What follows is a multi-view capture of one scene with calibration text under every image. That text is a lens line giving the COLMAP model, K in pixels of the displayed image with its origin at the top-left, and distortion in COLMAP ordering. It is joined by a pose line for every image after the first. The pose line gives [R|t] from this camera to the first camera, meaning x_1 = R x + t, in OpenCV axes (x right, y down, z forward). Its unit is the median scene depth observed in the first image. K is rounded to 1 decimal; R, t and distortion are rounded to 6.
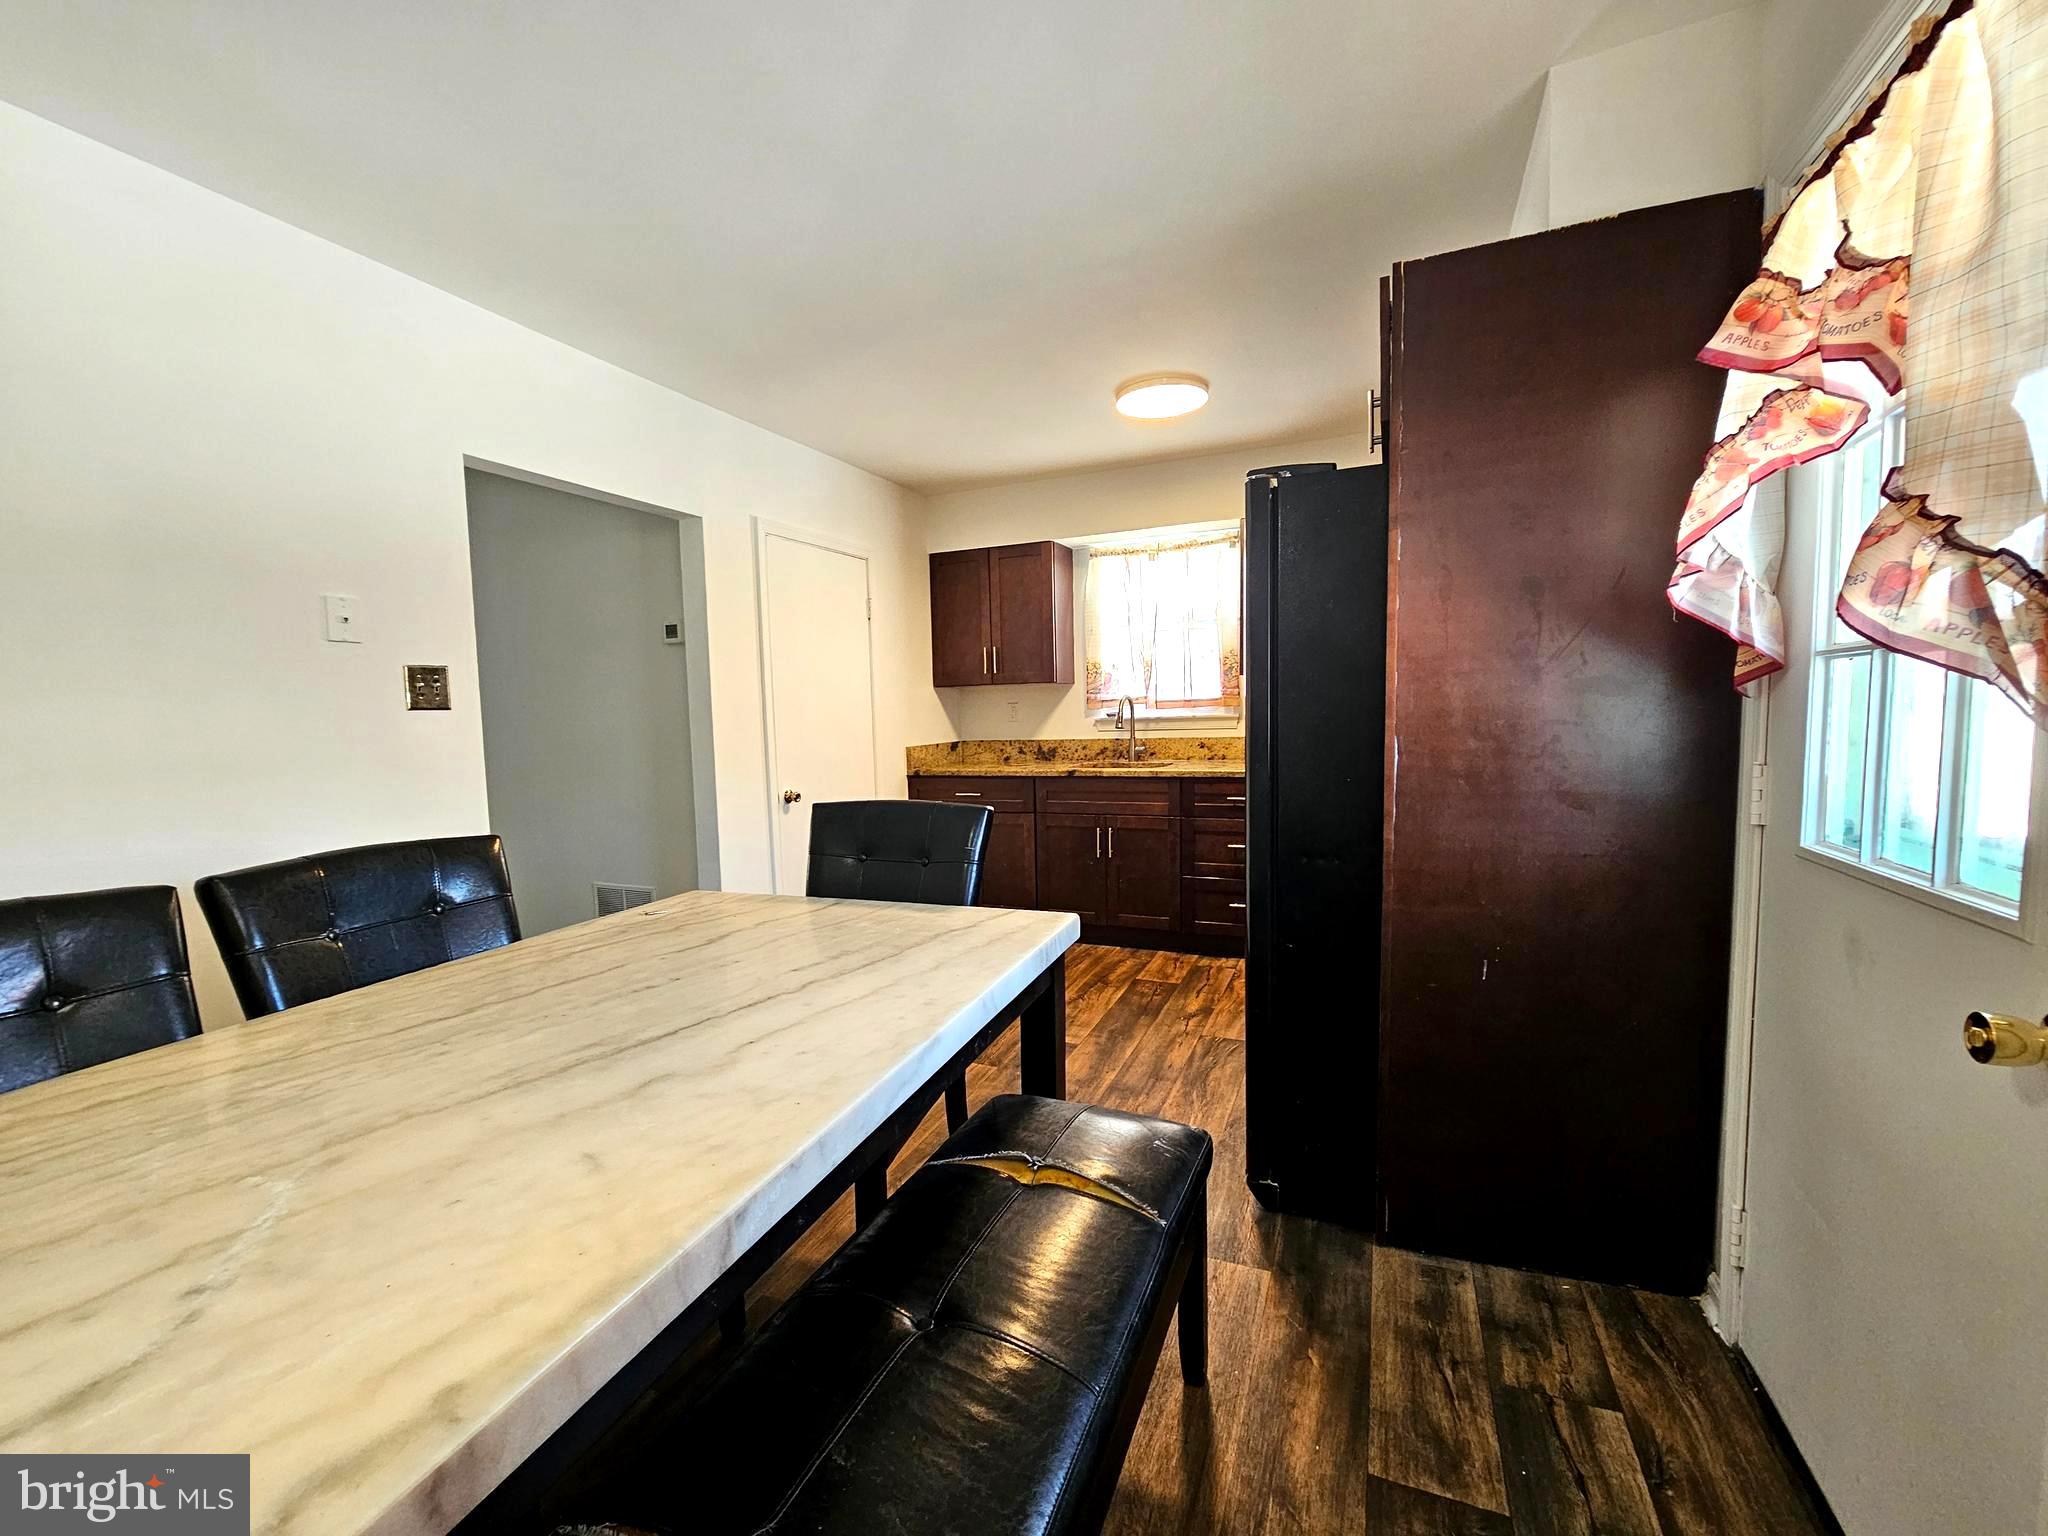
lens RADIAL K [[844.3, 0, 1020.2], [0, 844.3, 783.8], [0, 0, 1]] dist [-0.000919, 0.002818]
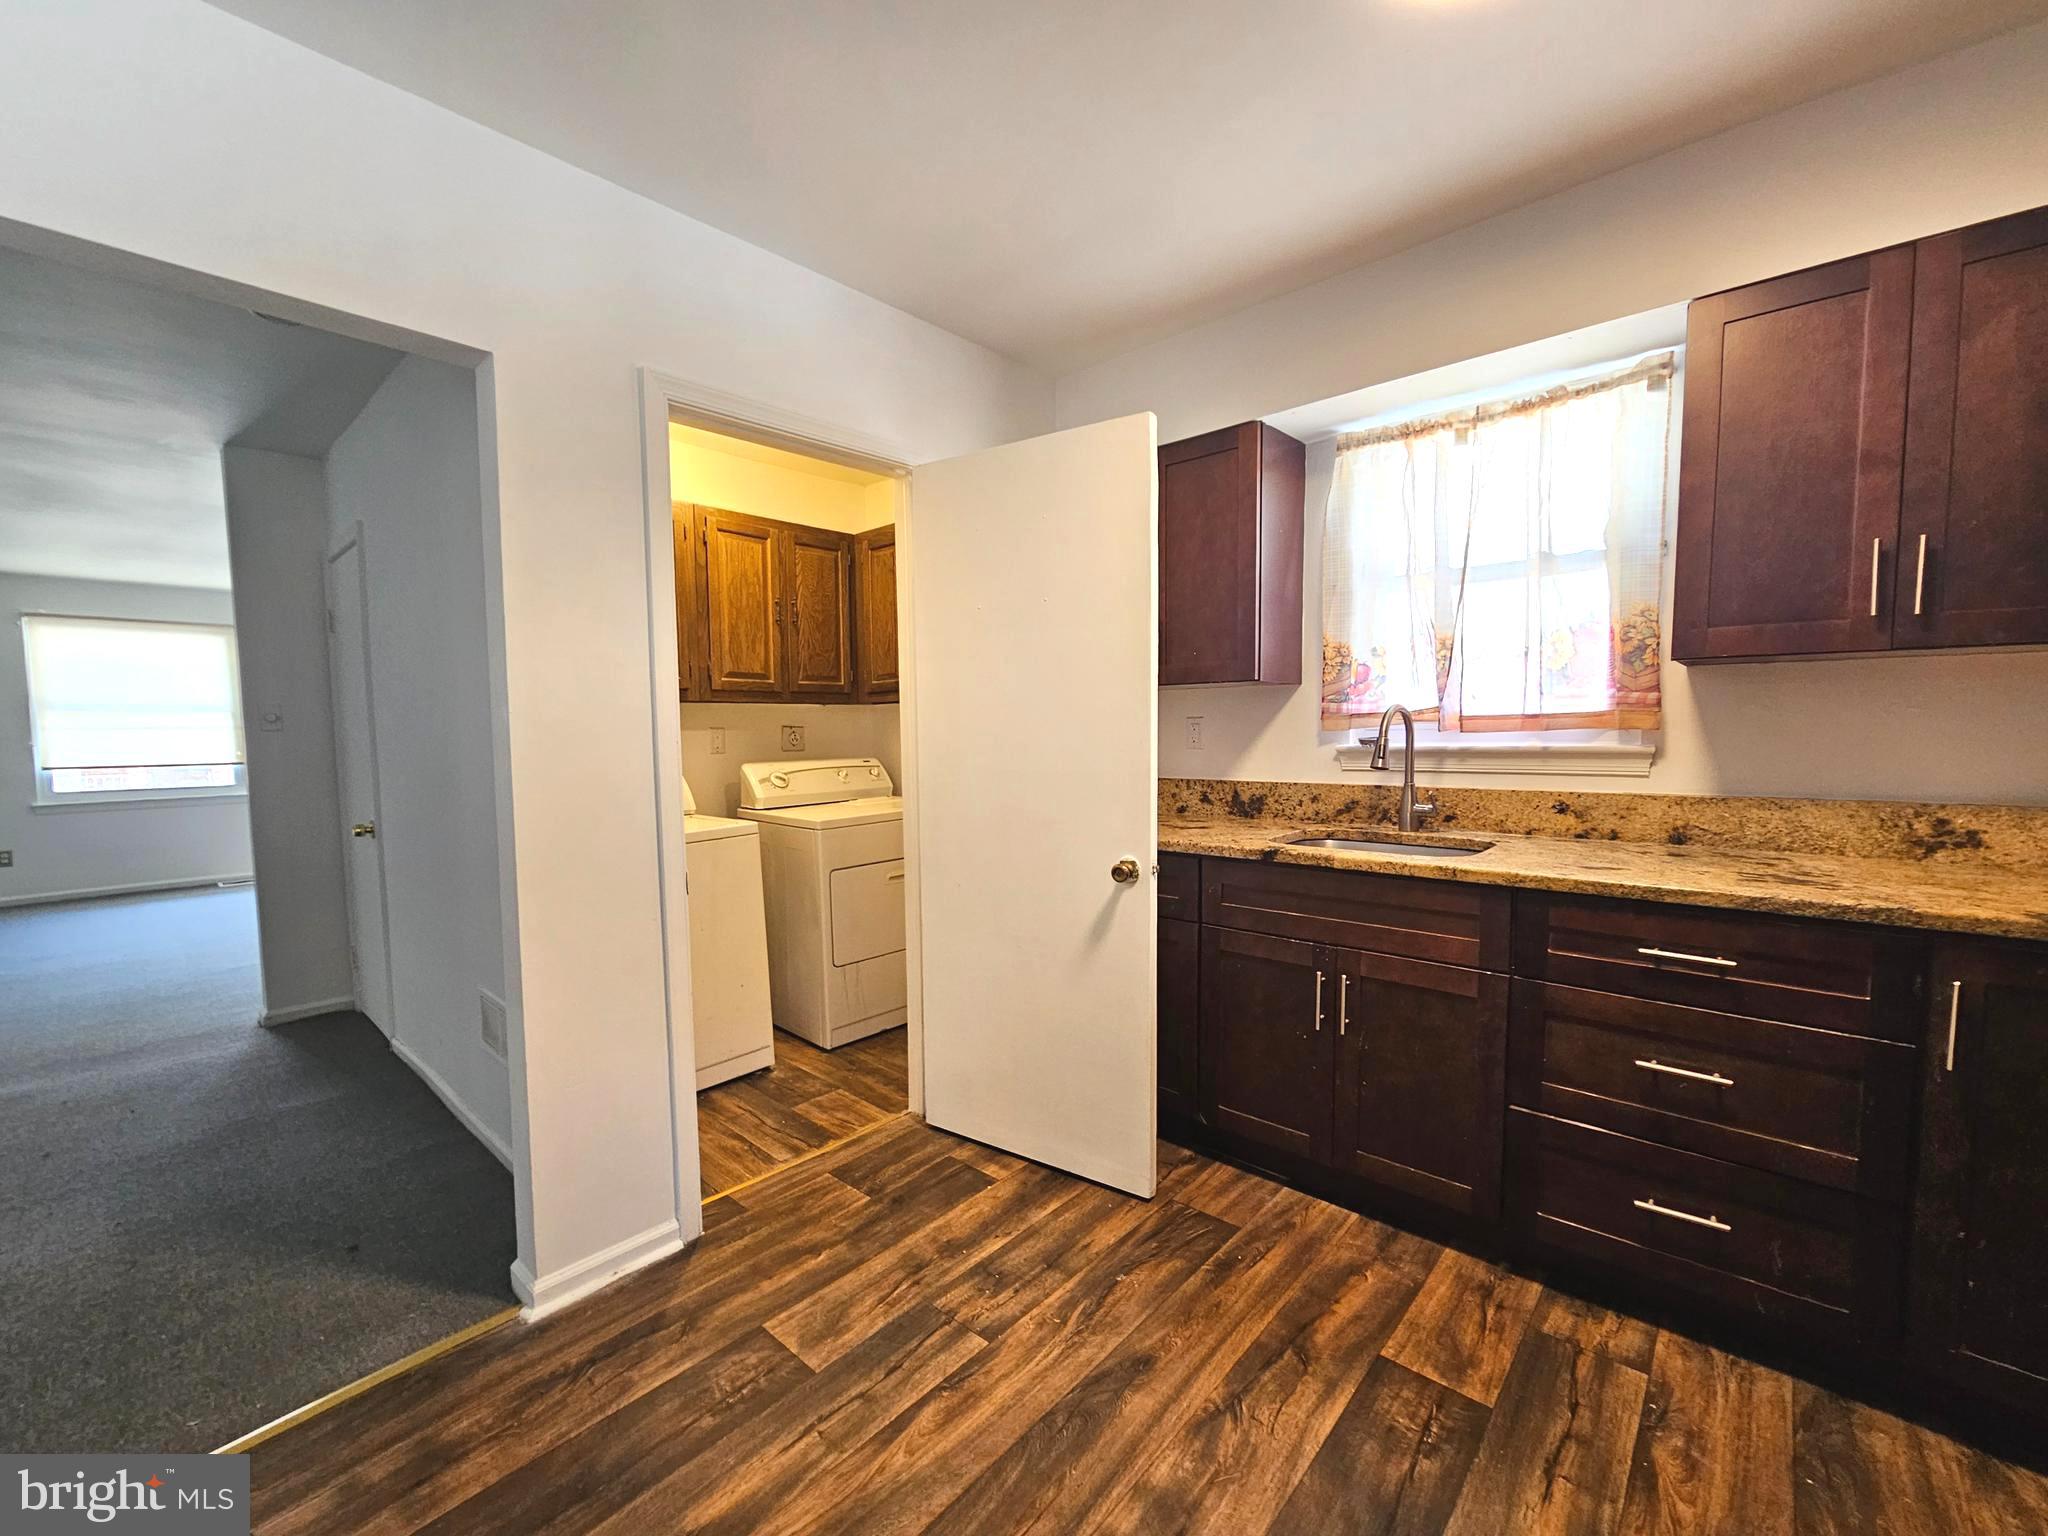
lens RADIAL K [[847.7, 0, 1018.5], [0, 847.7, 787.5], [0, 0, 1]] dist [0.000229, 0.000249]
pose [[0.946374, 0.038345, -0.320791, 0.080229], [-0.042387, 0.999085, -0.005623, -0.044559], [0.320282, 0.018919, 0.947133, 0.467597]]
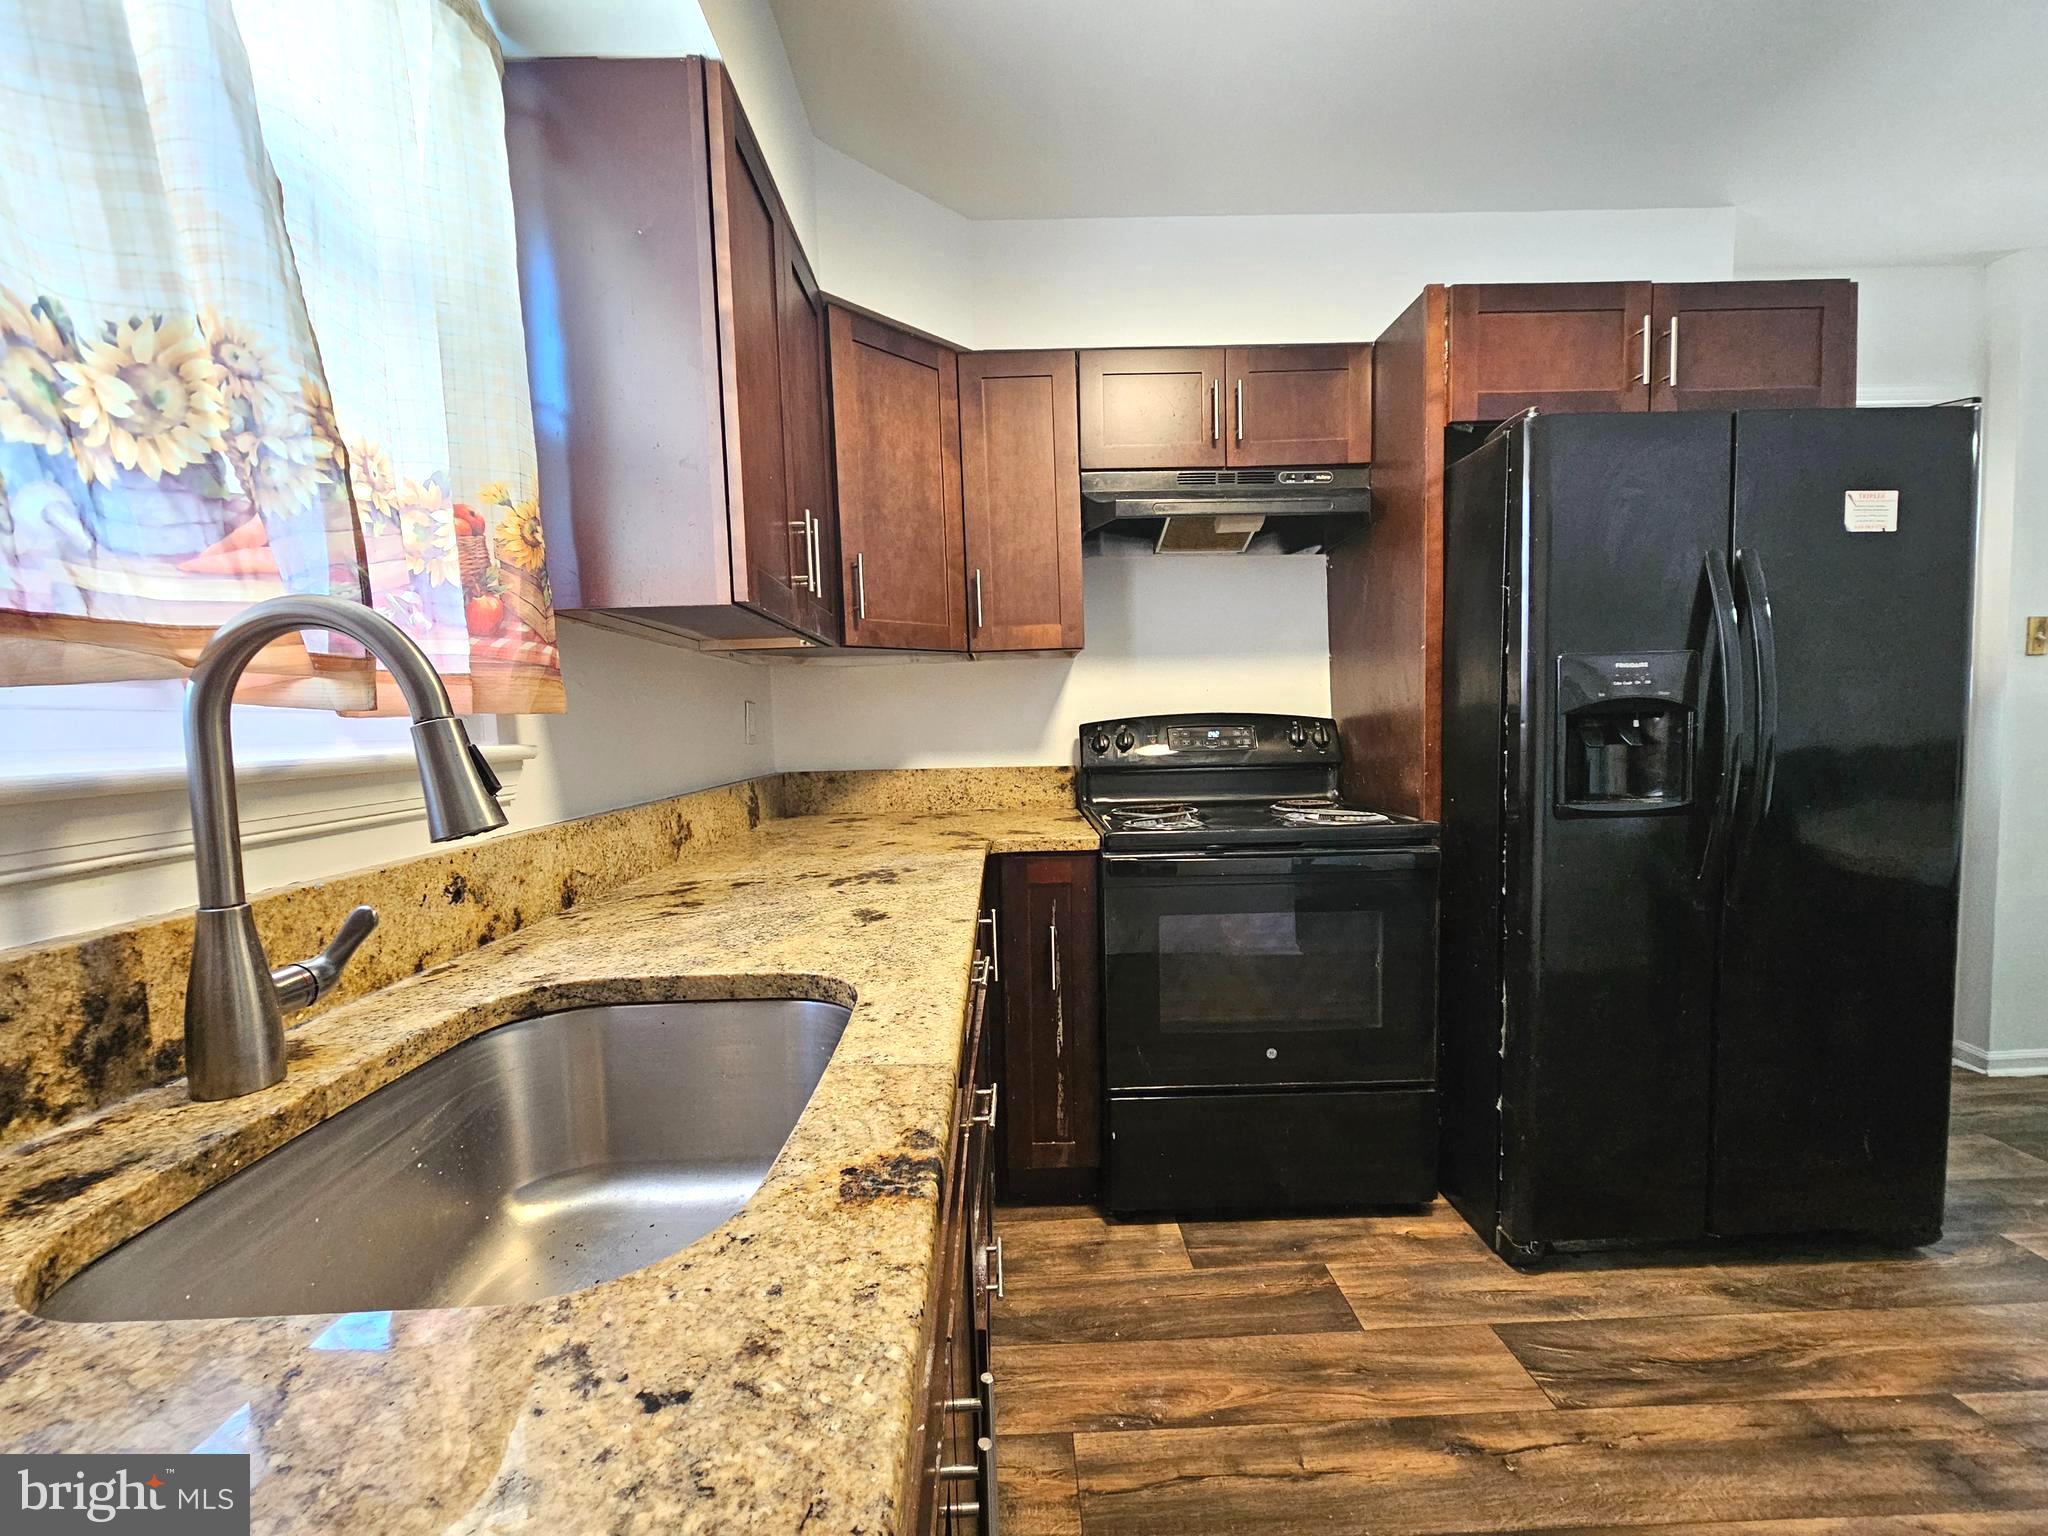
lens RADIAL K [[844.3, 0, 1020.2], [0, 844.3, 783.8], [0, 0, 1]] dist [-0.000919, 0.002818]
pose [[-0.419468, -0.027950, 0.907340, -0.049011], [0.123268, 0.988514, 0.087438, -0.079747], [-0.899362, 0.148523, -0.411205, 1.033348]]
